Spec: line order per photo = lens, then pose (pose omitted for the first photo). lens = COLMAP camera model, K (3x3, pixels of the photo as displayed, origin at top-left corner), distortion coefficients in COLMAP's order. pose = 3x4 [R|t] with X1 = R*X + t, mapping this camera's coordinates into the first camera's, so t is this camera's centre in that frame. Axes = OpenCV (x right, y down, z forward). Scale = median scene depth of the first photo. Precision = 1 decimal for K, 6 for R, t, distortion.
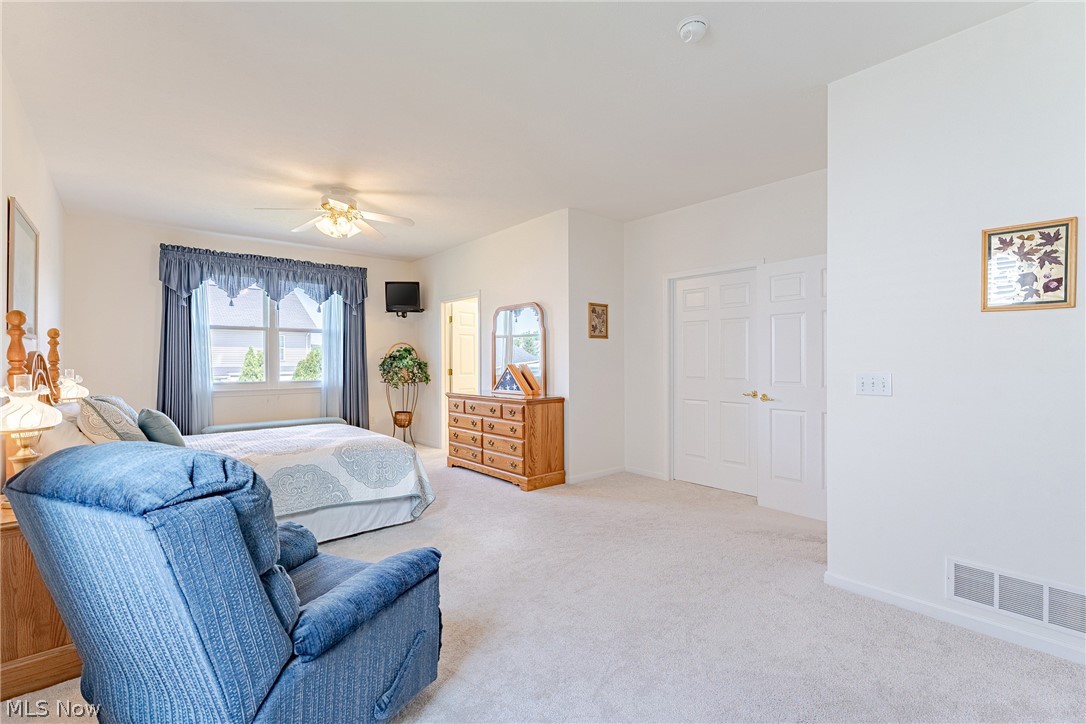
lens RADIAL K [[489.8, 0, 543.5], [0, 489.8, 358.8], [0, 0, 1]] dist [-0.000137, 0.000470]
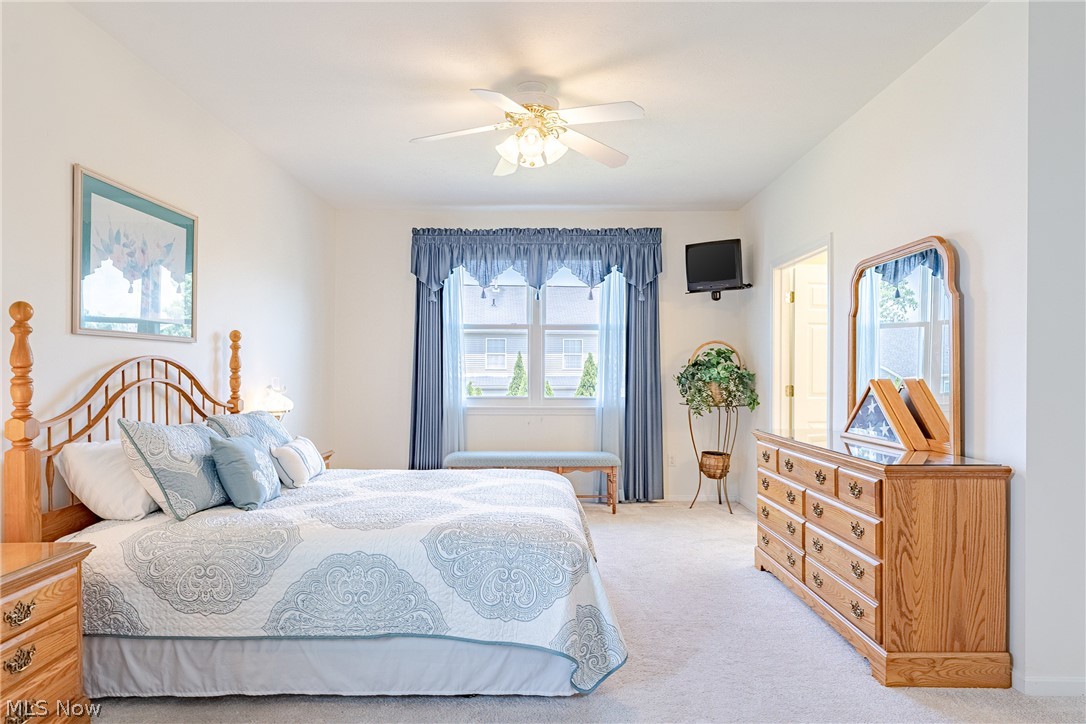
lens RADIAL K [[612.7, 0, 546.4], [0, 612.7, 371.6], [0, 0, 1]] dist [0.006526, 0.000178]
pose [[0.753835, 0.007195, -0.657024, 0.075366], [-0.003159, 0.999968, 0.007326, 0.000552], [0.657056, -0.003447, 0.753834, 0.346598]]
